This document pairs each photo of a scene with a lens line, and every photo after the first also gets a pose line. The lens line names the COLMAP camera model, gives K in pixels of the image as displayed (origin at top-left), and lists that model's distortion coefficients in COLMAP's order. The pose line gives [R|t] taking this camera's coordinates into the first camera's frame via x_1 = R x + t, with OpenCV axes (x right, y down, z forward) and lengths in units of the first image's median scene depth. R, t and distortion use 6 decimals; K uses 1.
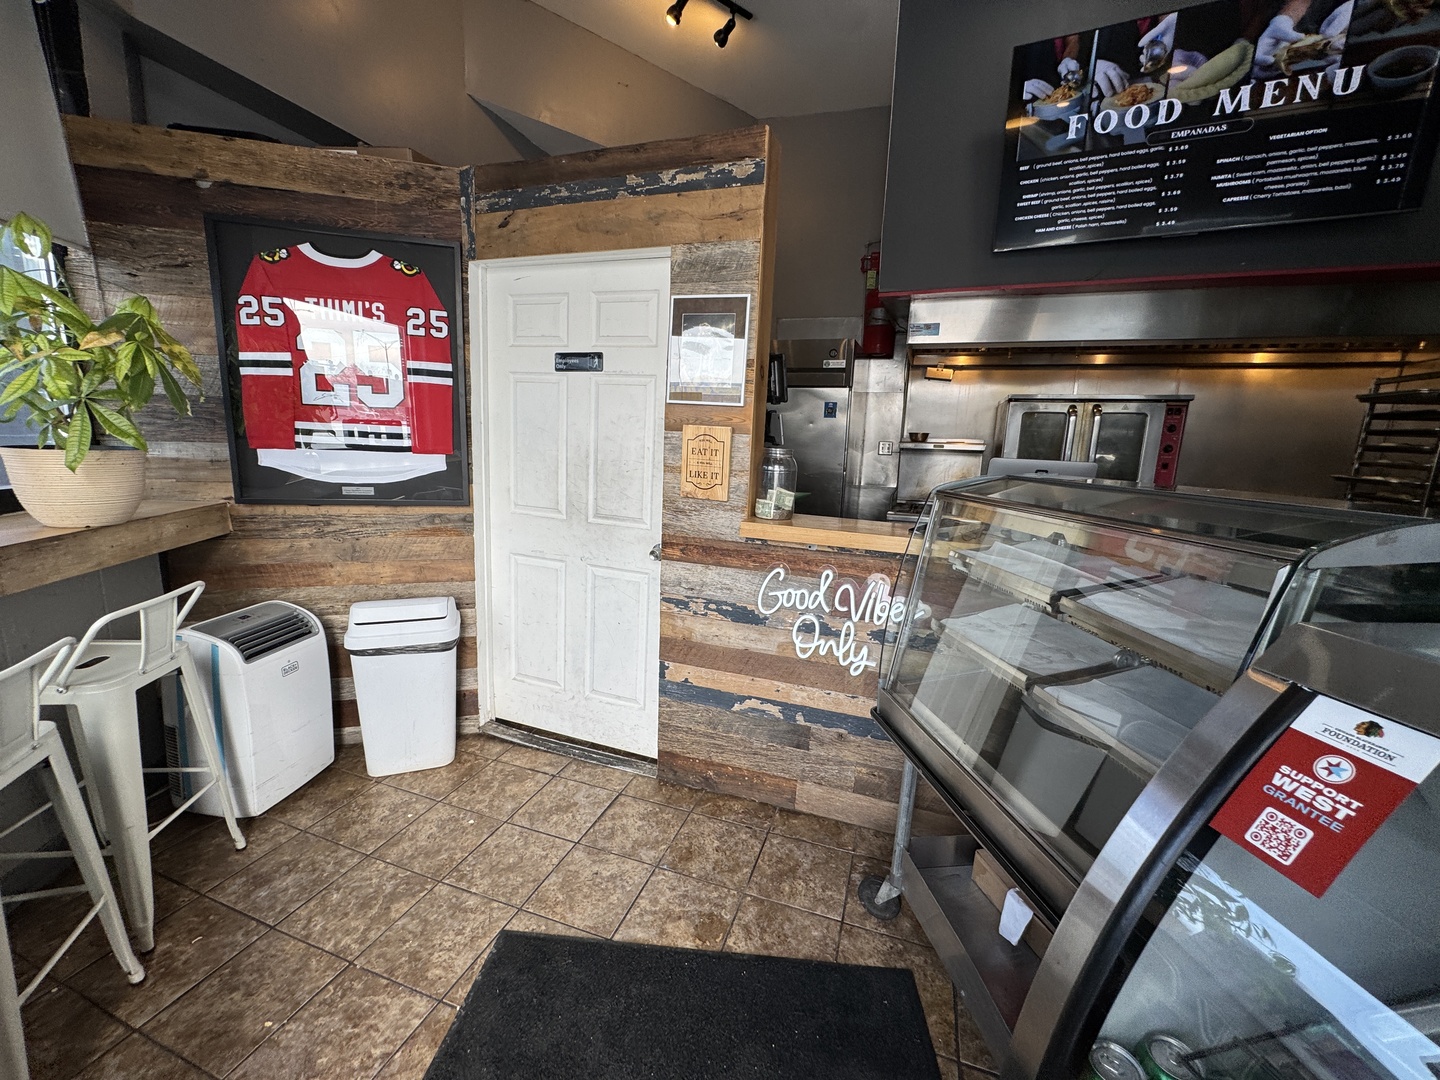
lens RADIAL K [[571.2, 0, 717.0], [0, 571.2, 535.0], [0, 0, 1]] dist [-0.001514, -0.000110]
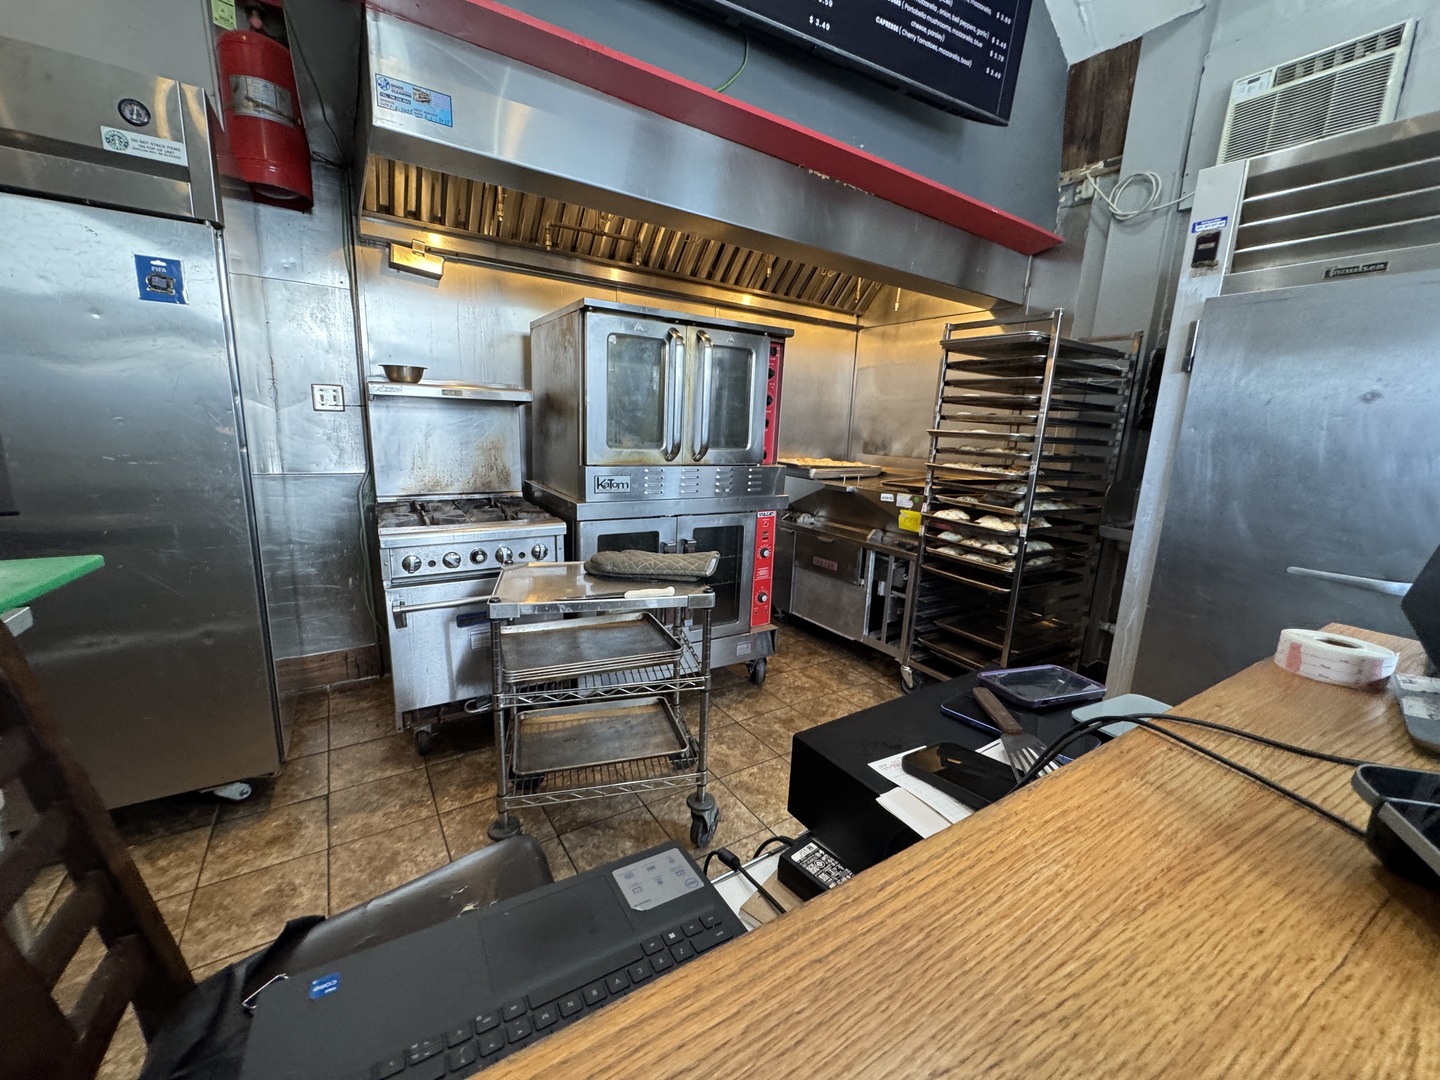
lens RADIAL K [[571.2, 0, 717.0], [0, 571.2, 535.0], [0, 0, 1]] dist [-0.001514, -0.000110]
pose [[0.602390, -0.165354, 0.780887, 0.171417], [0.117578, 0.986017, 0.118090, -0.102674], [-0.789495, 0.020679, 0.613409, 0.844360]]
